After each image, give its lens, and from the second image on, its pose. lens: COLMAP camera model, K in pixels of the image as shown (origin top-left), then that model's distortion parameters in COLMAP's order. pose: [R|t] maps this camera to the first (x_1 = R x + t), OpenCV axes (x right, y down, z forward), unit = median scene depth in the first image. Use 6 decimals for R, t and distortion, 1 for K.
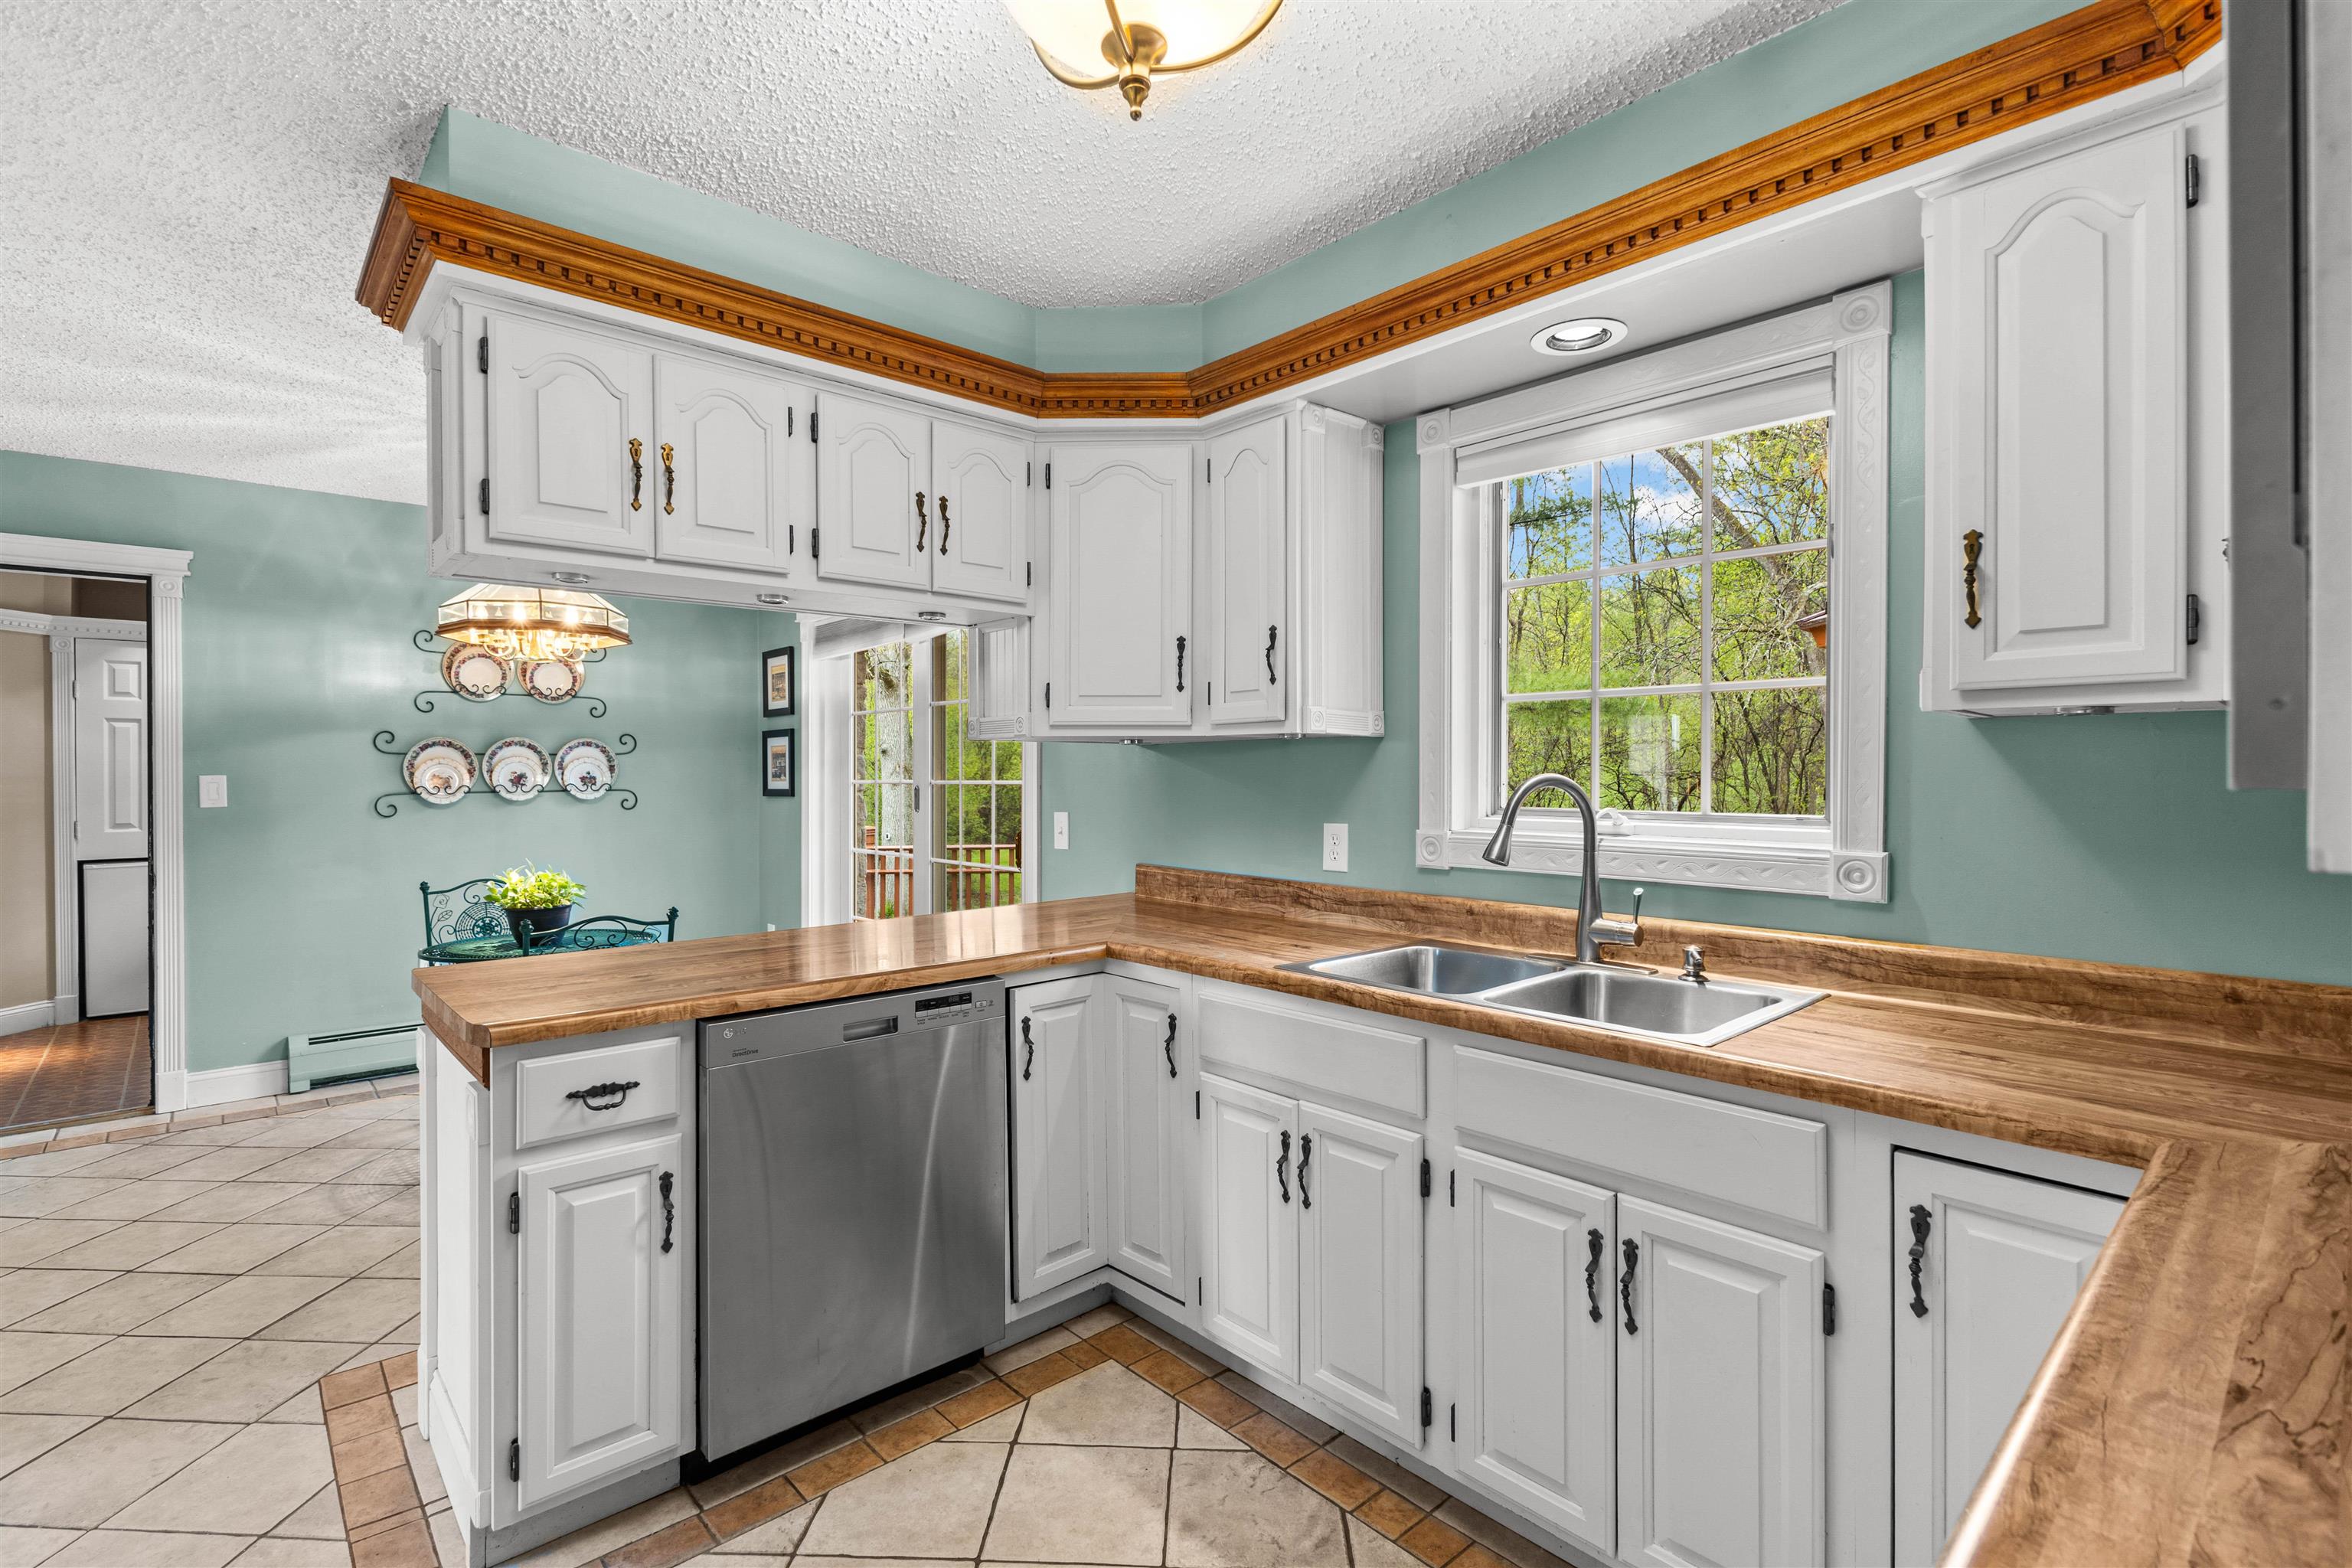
lens RADIAL K [[1078.3, 0, 1167.8], [0, 1078.3, 778.4], [0, 0, 1]] dist [0.002145, -0.000907]
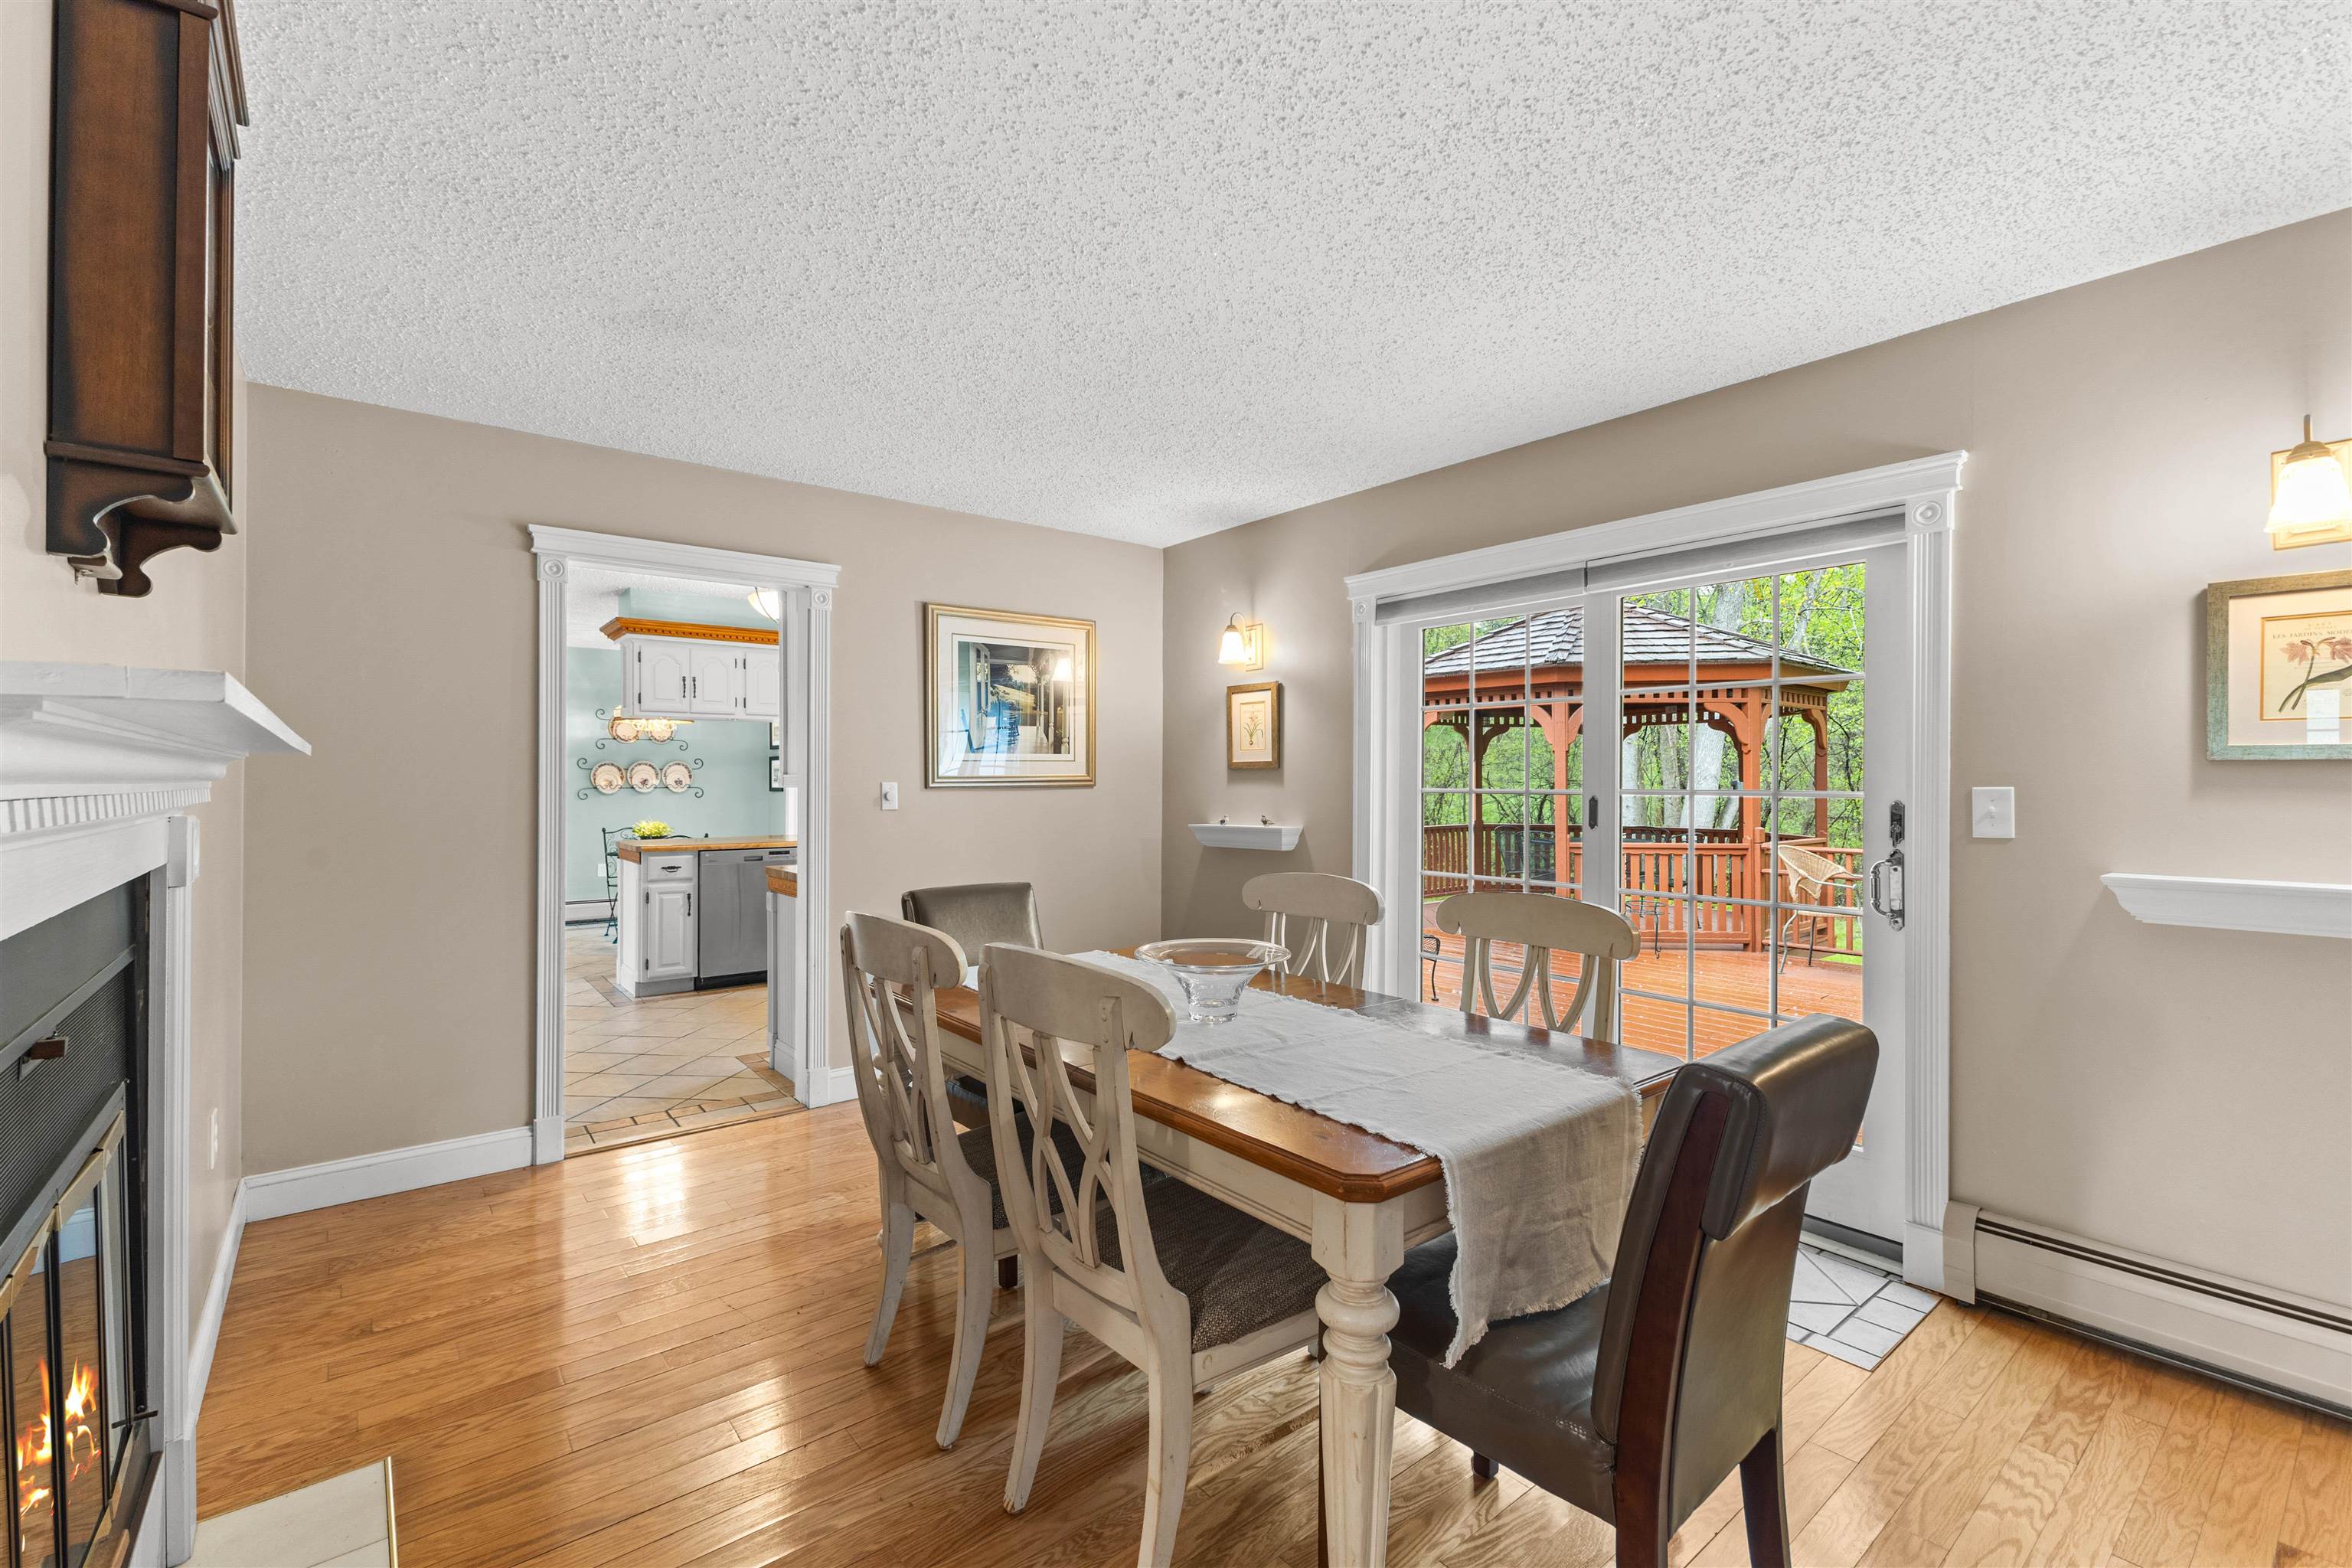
lens RADIAL K [[1018.6, 0, 1175.0], [0, 1018.6, 770.8], [0, 0, 1]] dist [0.015474, -0.003369]
pose [[0.998424, 0.000819, -0.056107, 0.505446], [-0.001524, 0.999920, -0.012532, 0.002870], [0.056092, 0.012598, 0.998346, -0.869853]]
